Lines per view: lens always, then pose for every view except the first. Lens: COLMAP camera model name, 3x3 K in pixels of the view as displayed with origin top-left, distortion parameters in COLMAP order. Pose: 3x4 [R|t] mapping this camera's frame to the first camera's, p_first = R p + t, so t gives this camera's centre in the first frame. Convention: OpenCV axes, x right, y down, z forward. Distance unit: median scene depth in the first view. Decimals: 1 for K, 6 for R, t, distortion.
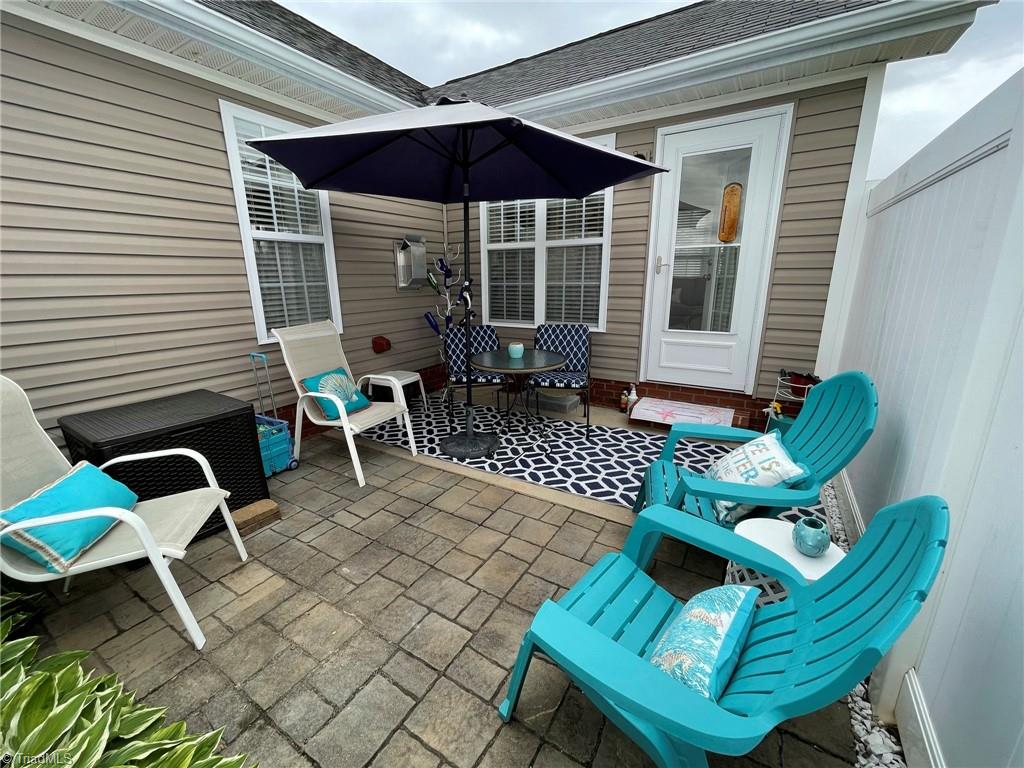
lens RADIAL K [[414.6, 0, 510.7], [0, 414.6, 382.4], [0, 0, 1]] dist [-0.003468, 0.001128]
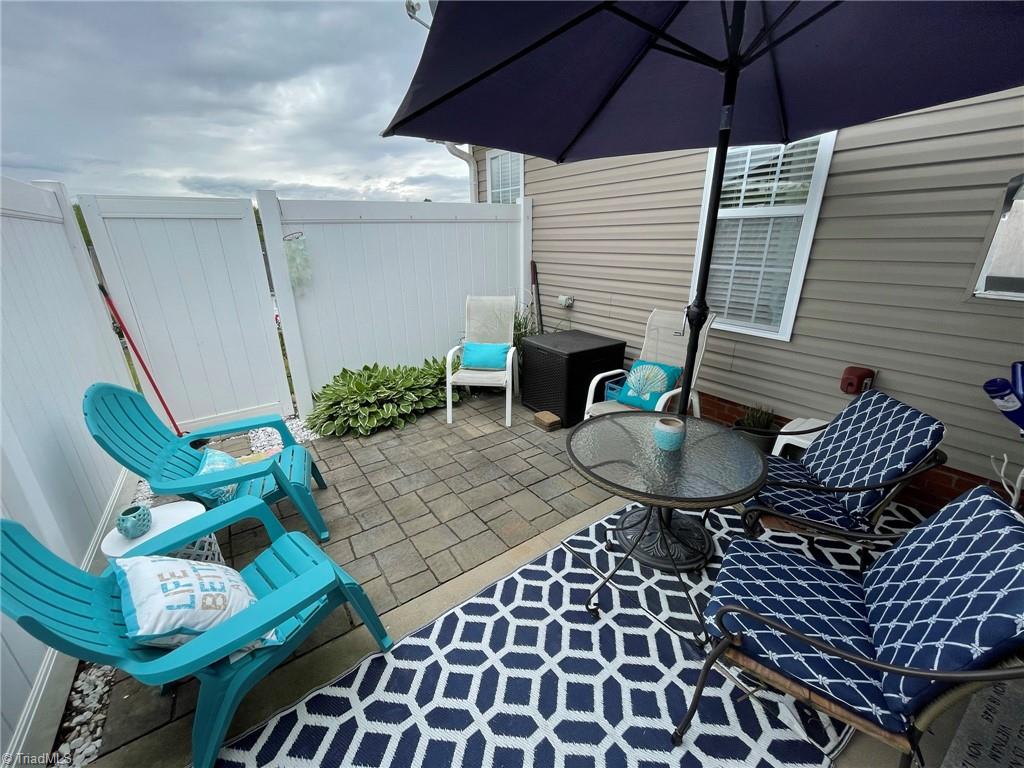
lens RADIAL K [[414.6, 0, 511.0], [0, 414.6, 385.6], [0, 0, 1]] dist [-0.003468, 0.001128]
pose [[-0.405235, 0.331821, -0.851868, 0.534455], [-0.205382, 0.874944, 0.438510, -0.332618], [0.890844, 0.352658, -0.286408, 0.991767]]
